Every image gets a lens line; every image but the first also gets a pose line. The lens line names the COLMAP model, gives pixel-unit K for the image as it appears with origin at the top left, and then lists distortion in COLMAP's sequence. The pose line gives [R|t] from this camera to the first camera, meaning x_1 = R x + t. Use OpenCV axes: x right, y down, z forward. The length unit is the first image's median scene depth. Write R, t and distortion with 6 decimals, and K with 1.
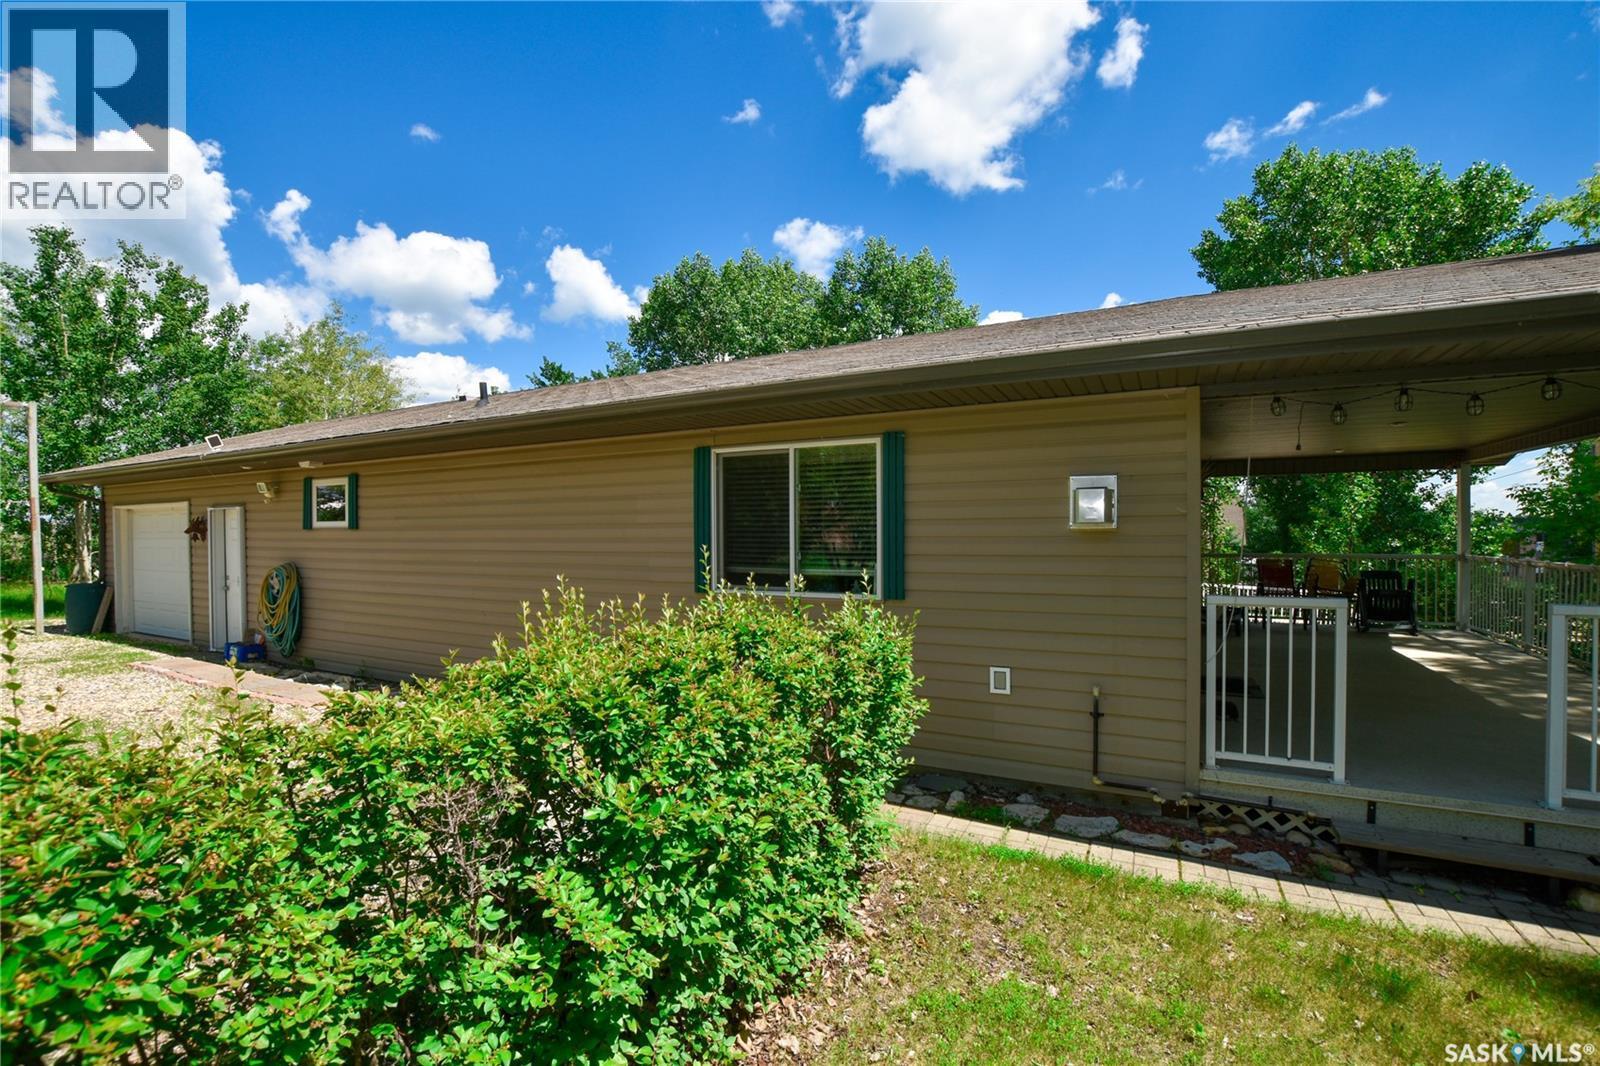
lens RADIAL K [[701.9, 0, 799.5], [0, 701.9, 537.5], [0, 0, 1]] dist [-0.034580, 0.003533]
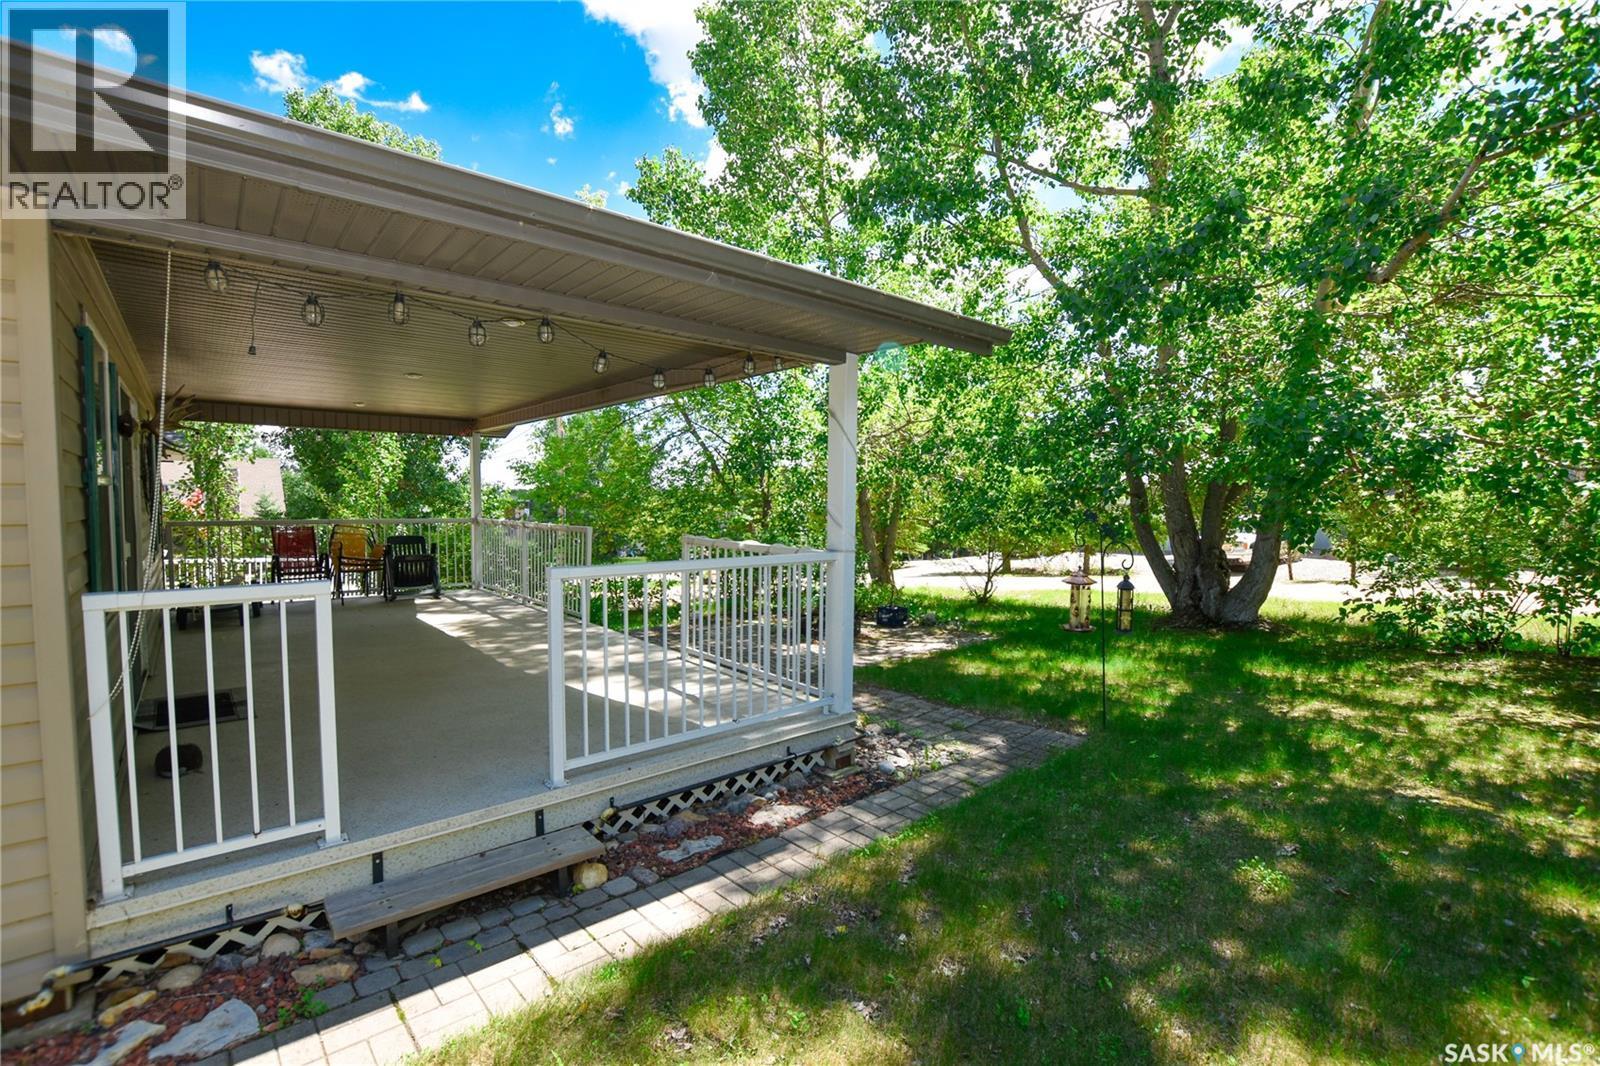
lens RADIAL K [[701.9, 0, 804.1], [0, 701.9, 537.0], [0, 0, 1]] dist [-0.034580, 0.003533]
pose [[0.353668, -0.037515, 0.934618, 0.190725], [-0.005520, 0.999094, 0.042192, 0.008321], [-0.935355, -0.020081, 0.353141, 0.187523]]
